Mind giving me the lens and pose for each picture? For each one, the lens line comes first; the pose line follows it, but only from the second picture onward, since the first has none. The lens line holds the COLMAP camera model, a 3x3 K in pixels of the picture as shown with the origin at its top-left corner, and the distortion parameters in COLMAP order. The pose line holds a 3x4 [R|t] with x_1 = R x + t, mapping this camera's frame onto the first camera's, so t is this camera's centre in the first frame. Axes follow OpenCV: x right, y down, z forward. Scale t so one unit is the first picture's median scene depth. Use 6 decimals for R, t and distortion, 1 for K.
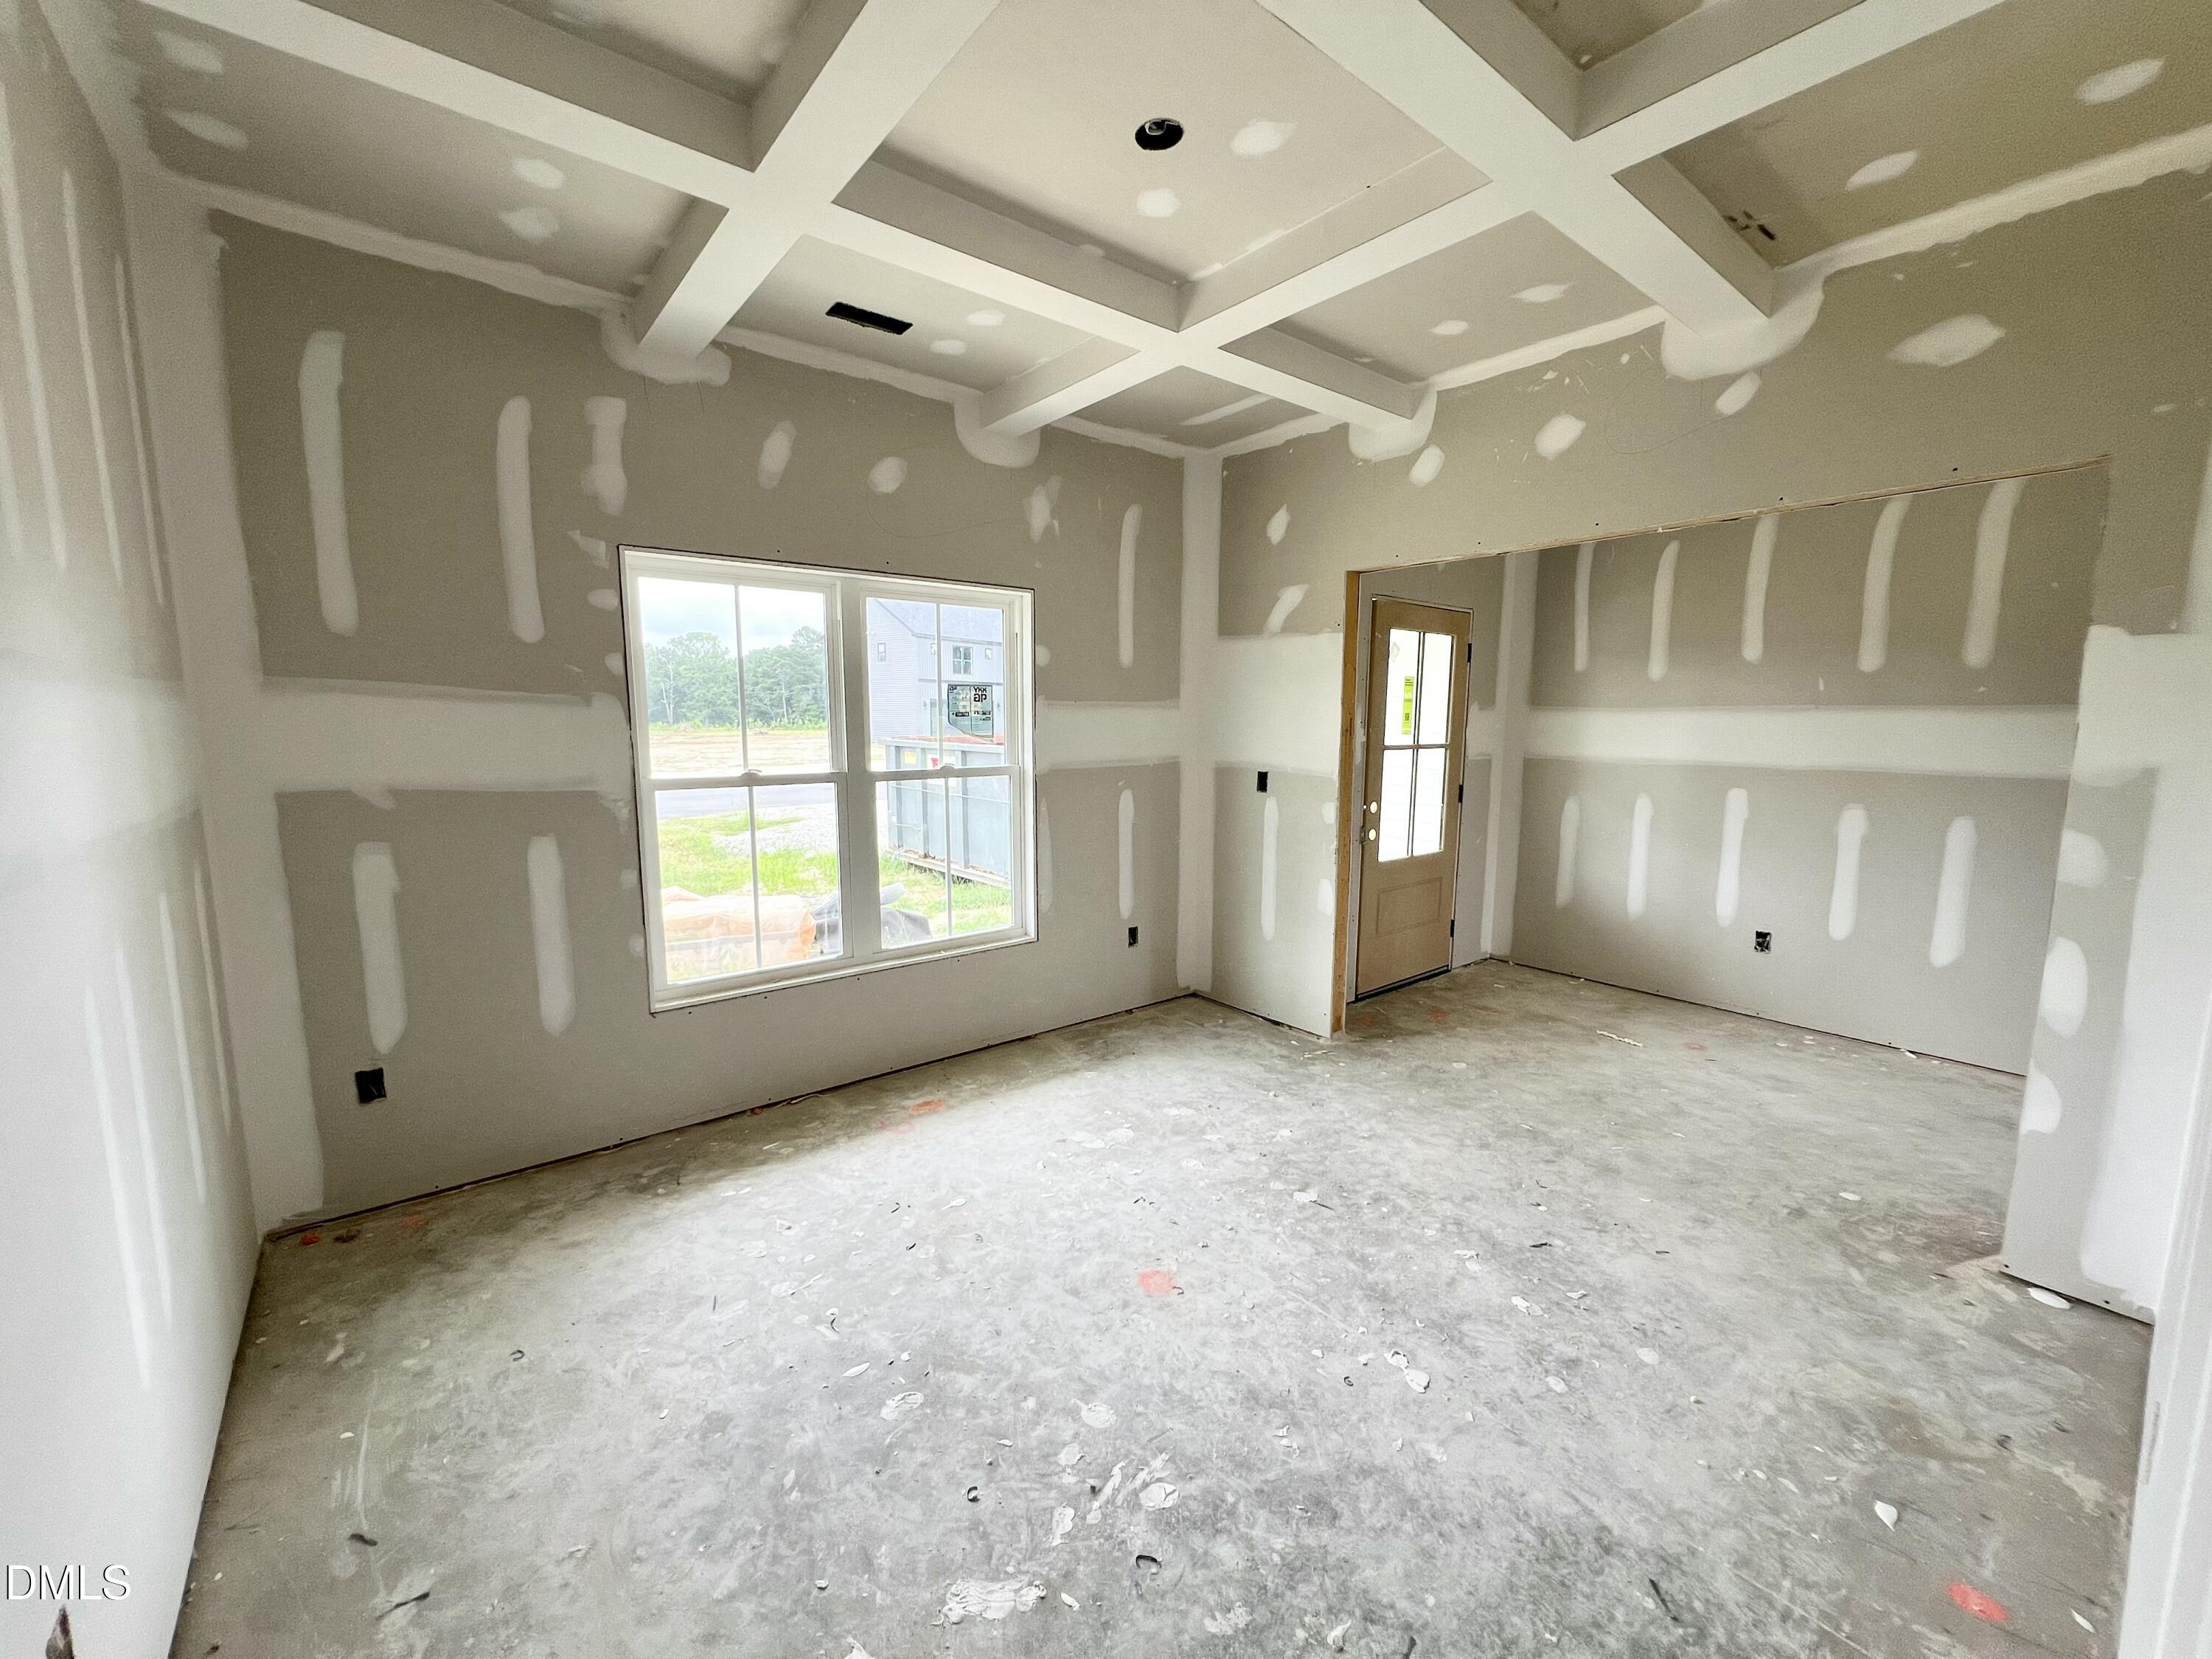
lens RADIAL K [[887.5, 0, 1105.0], [0, 887.5, 833.6], [0, 0, 1]] dist [-0.003420, 0.000630]
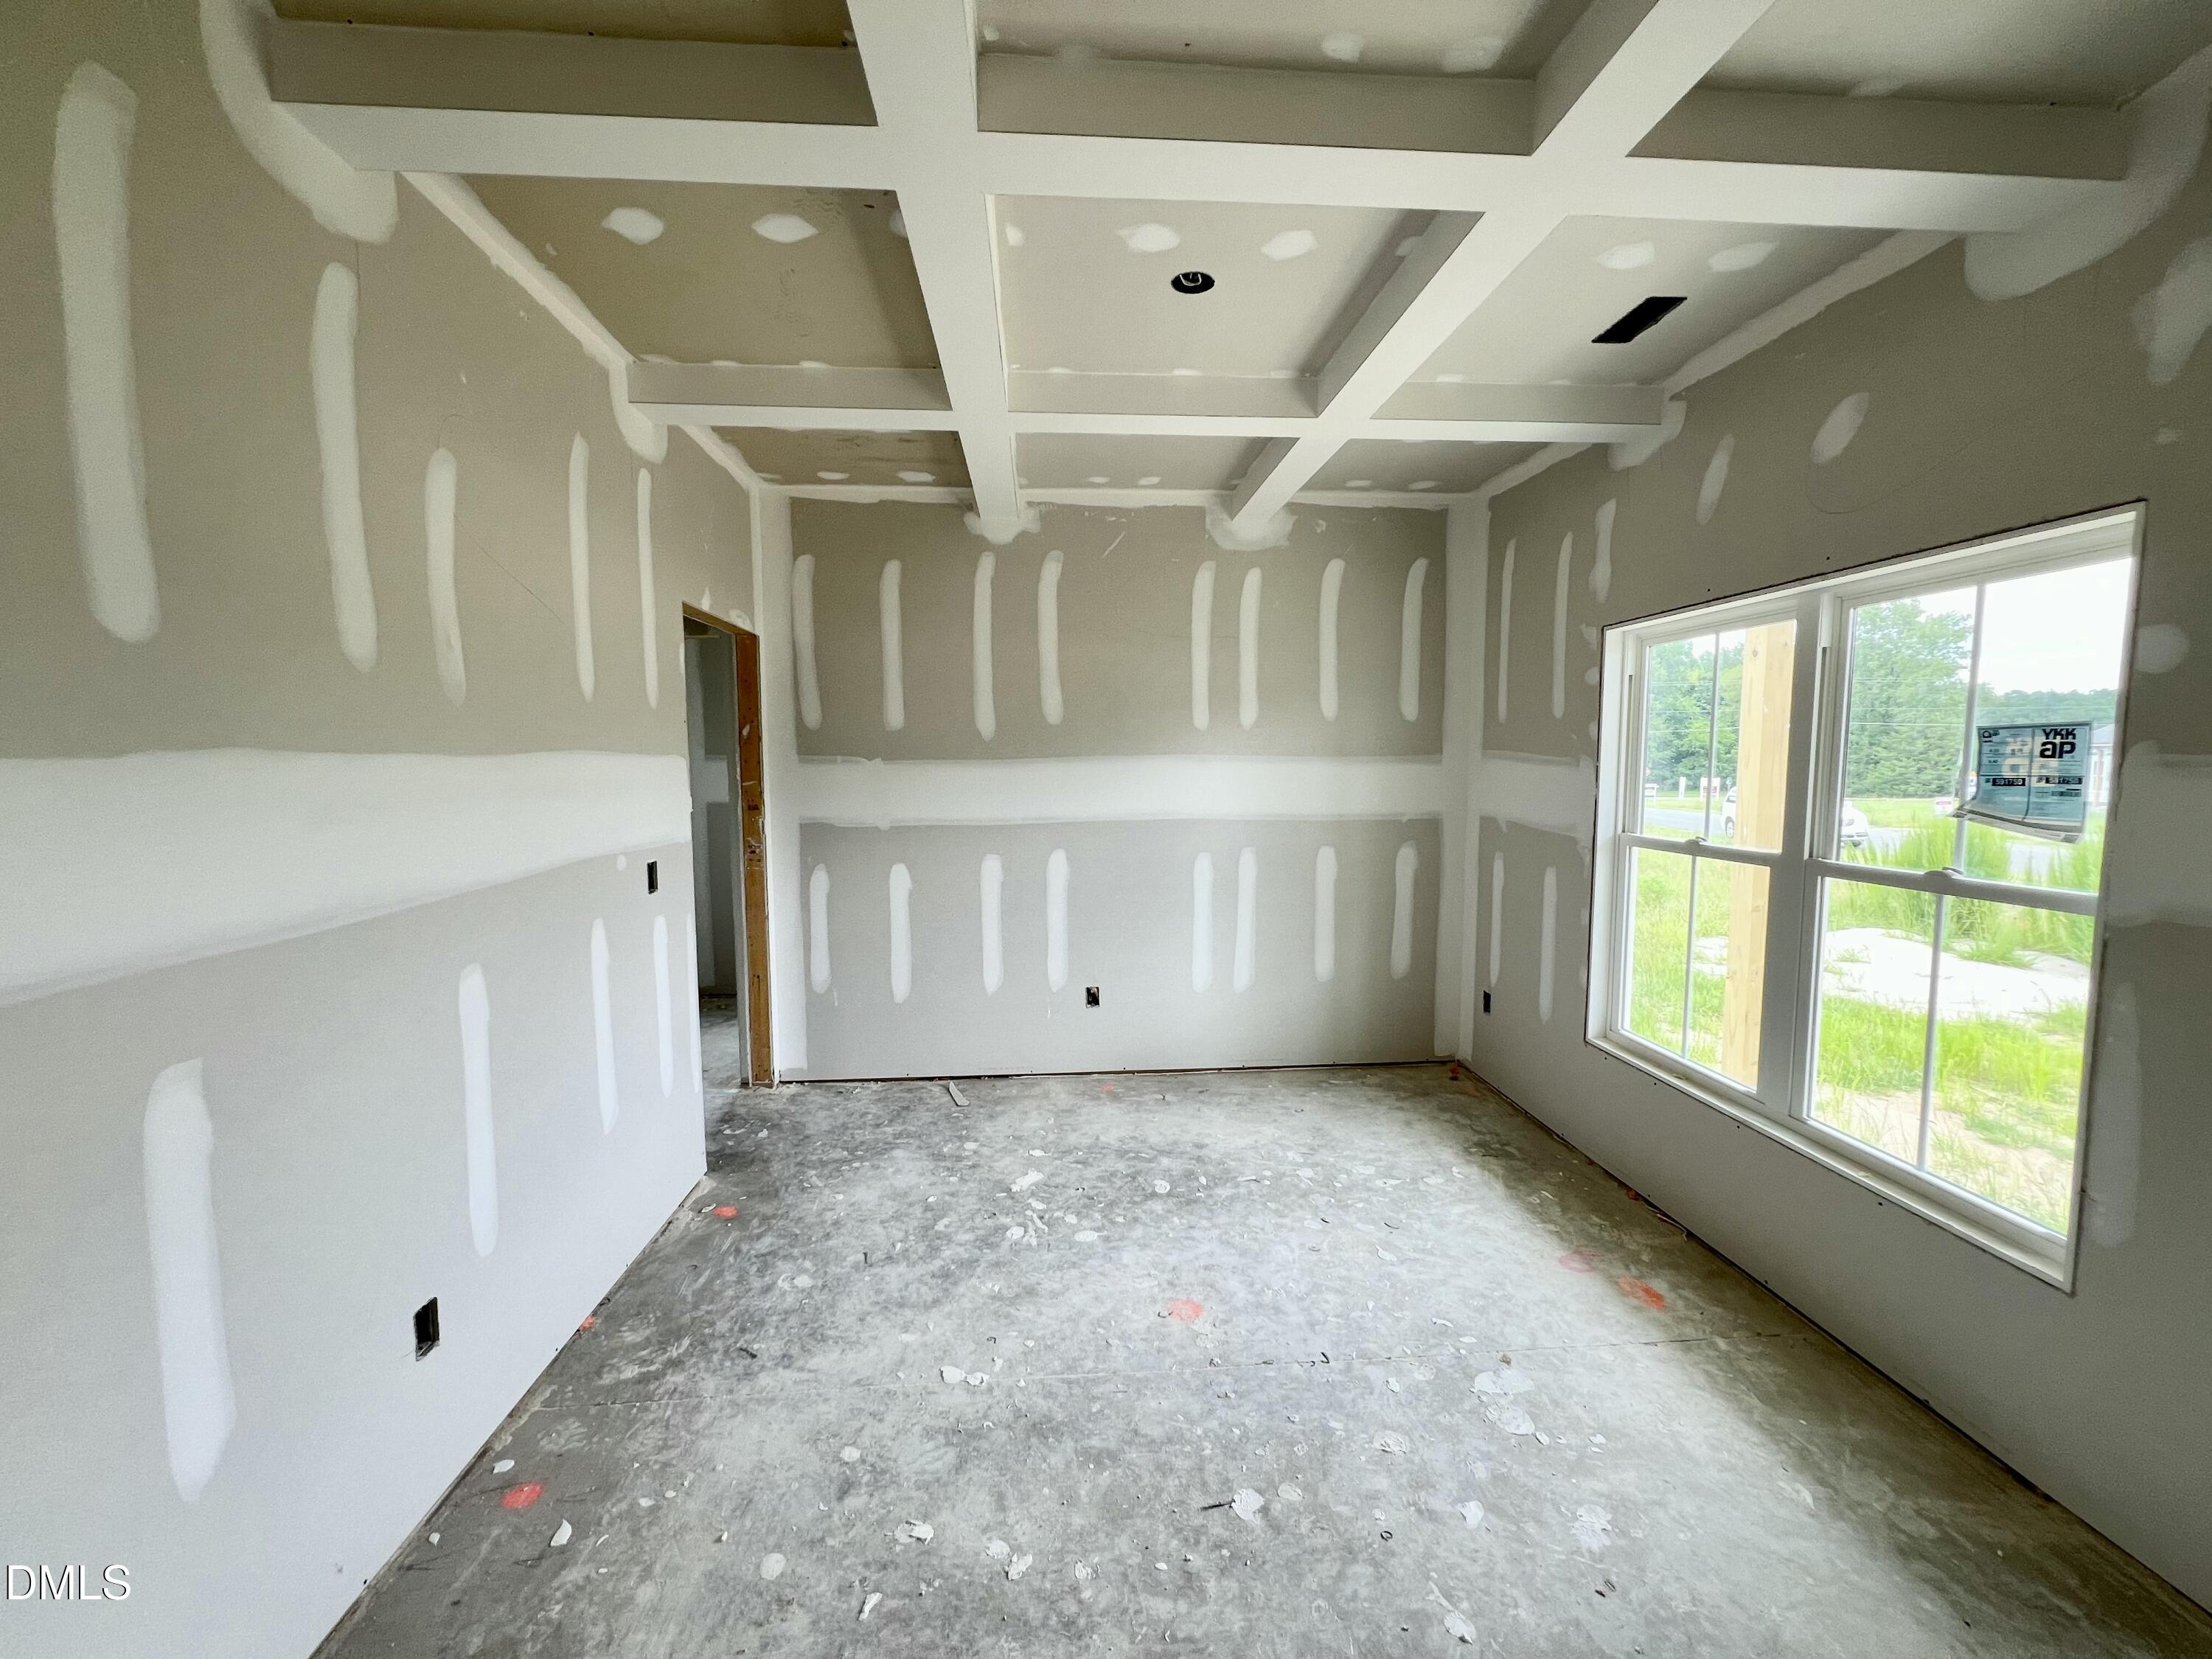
lens RADIAL K [[883.5, 0, 1102.6], [0, 883.5, 834.3], [0, 0, 1]] dist [-0.003296, 0.000754]
pose [[-0.574047, 0.070139, -0.815813, 0.805160], [-0.105143, 0.981762, 0.158391, -0.183104], [0.812044, 0.176701, -0.556203, 1.205193]]
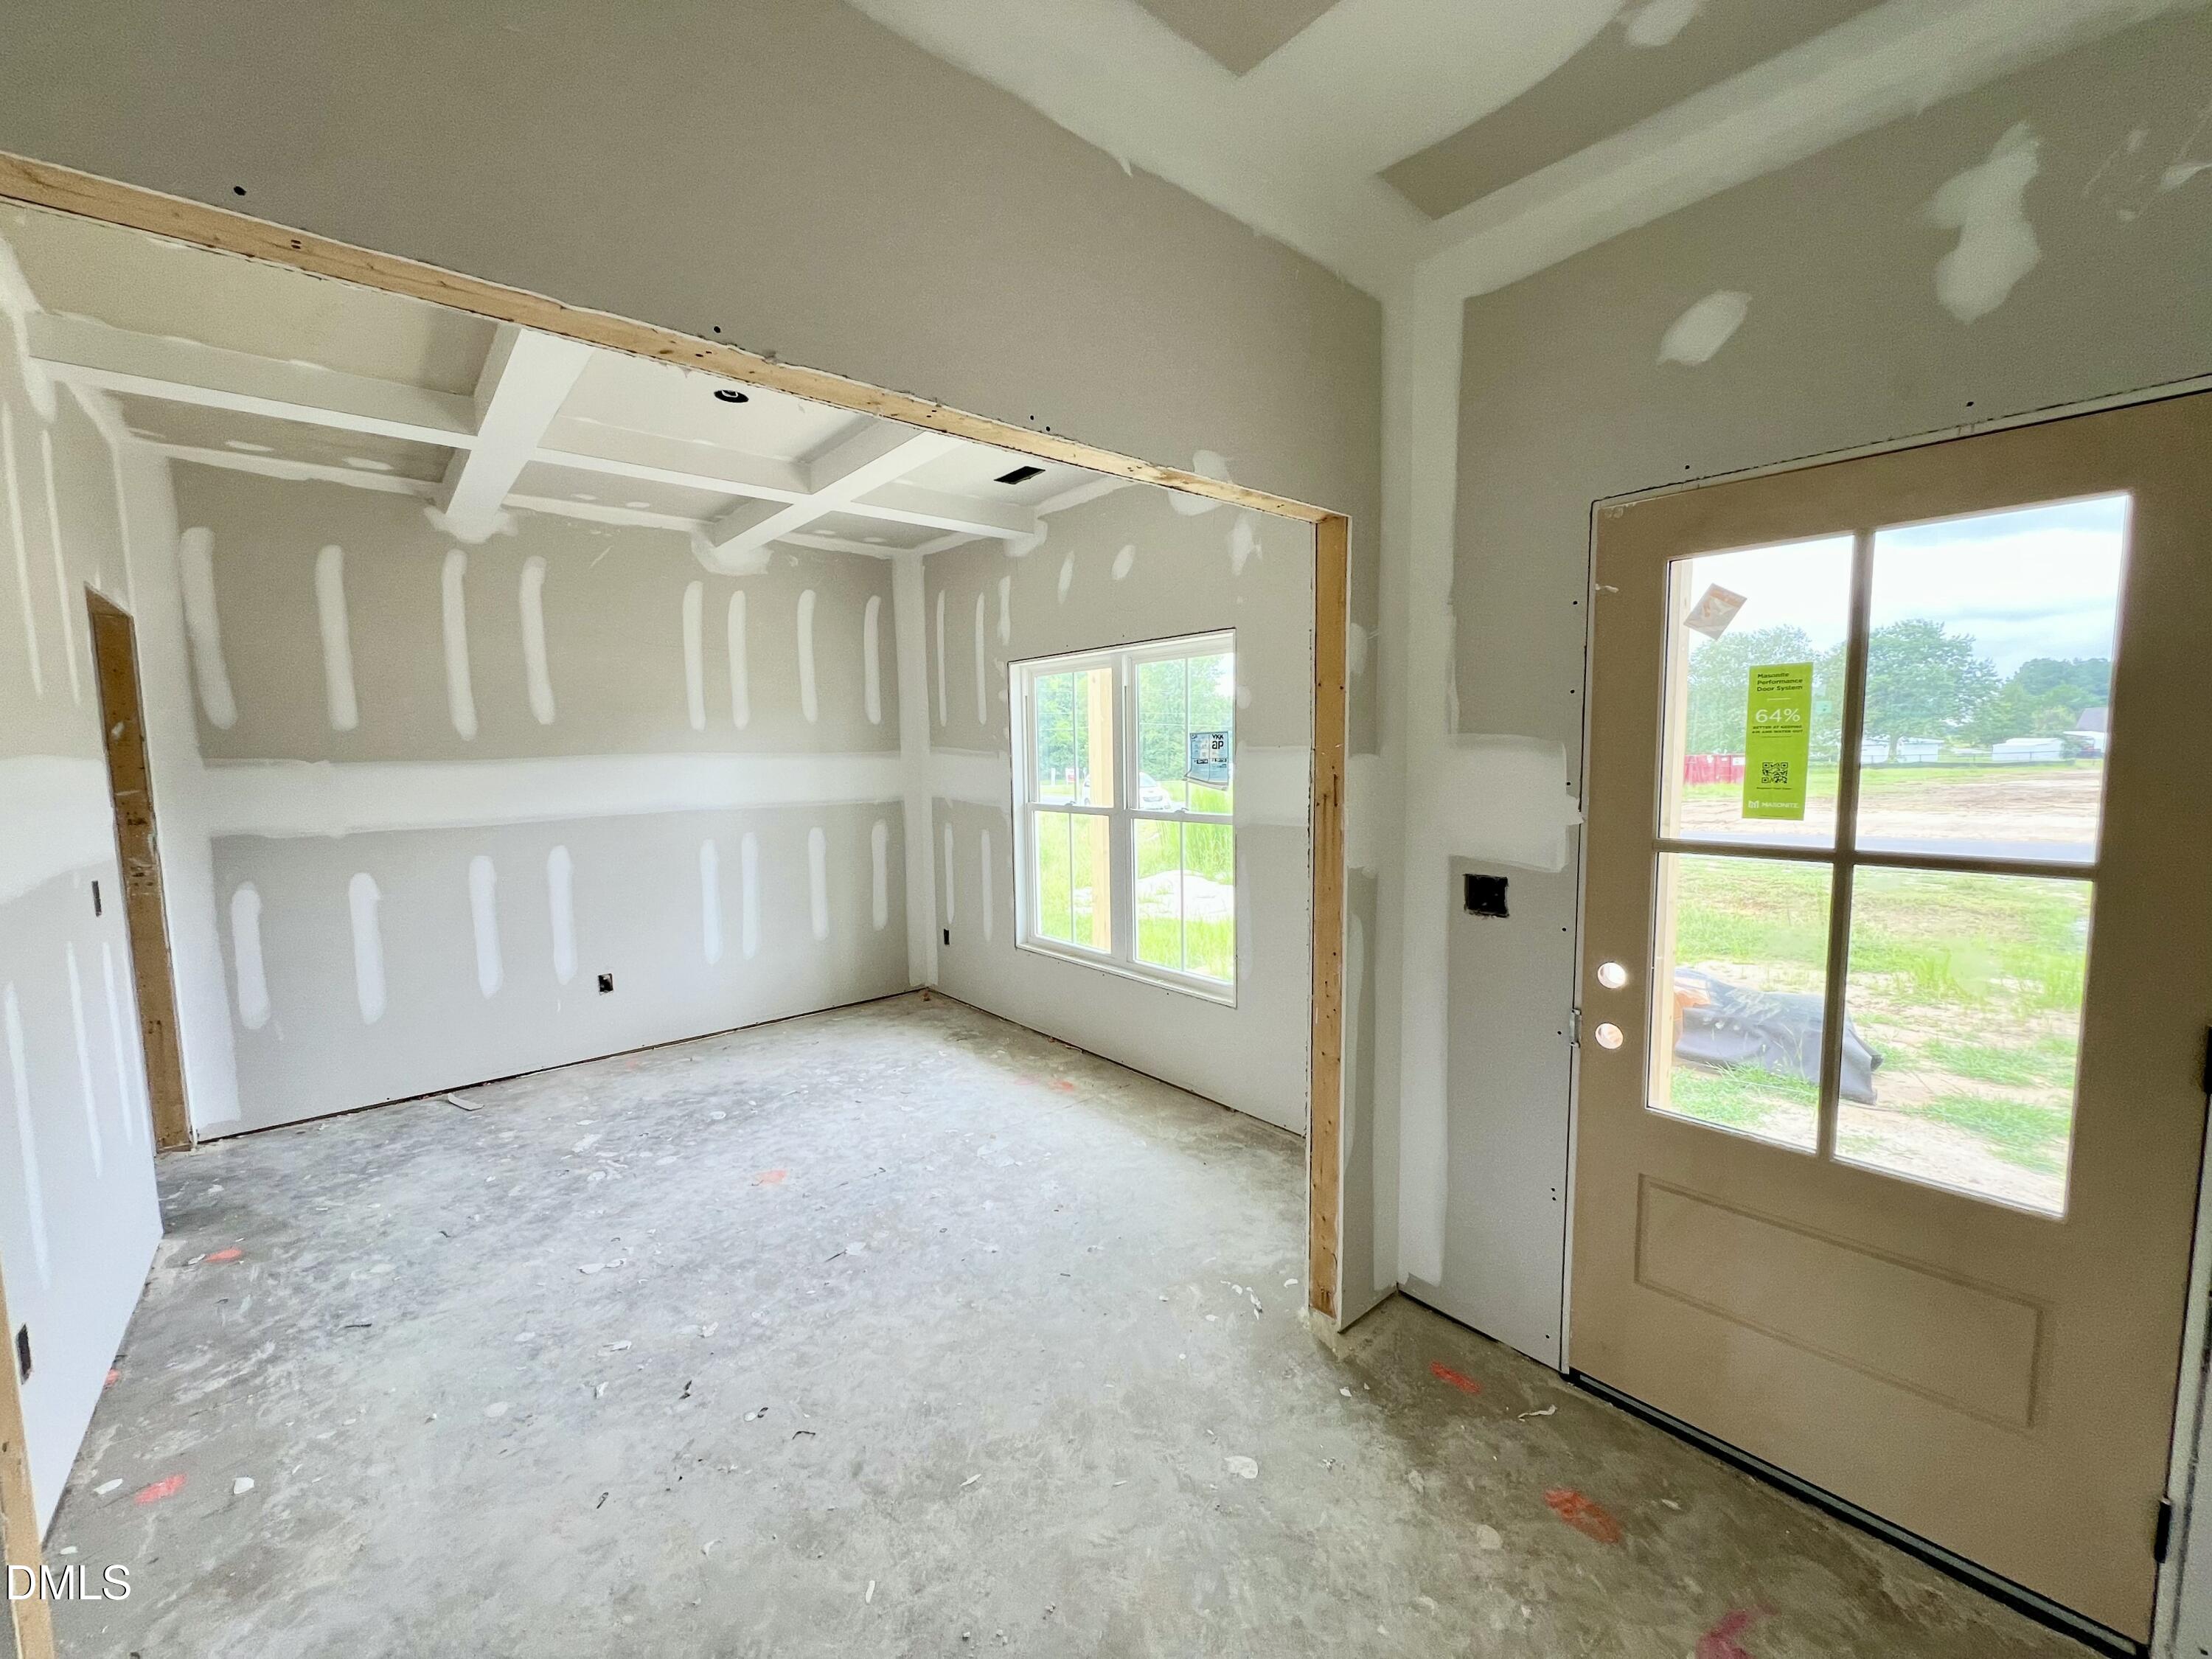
lens RADIAL K [[887.5, 0, 1104.8], [0, 887.5, 834.6], [0, 0, 1]] dist [-0.003420, 0.000630]
pose [[0.028102, 0.092588, -0.995308, 1.207181], [-0.115254, 0.989361, 0.088781, -0.180722], [0.992938, 0.112219, 0.038474, 1.202922]]
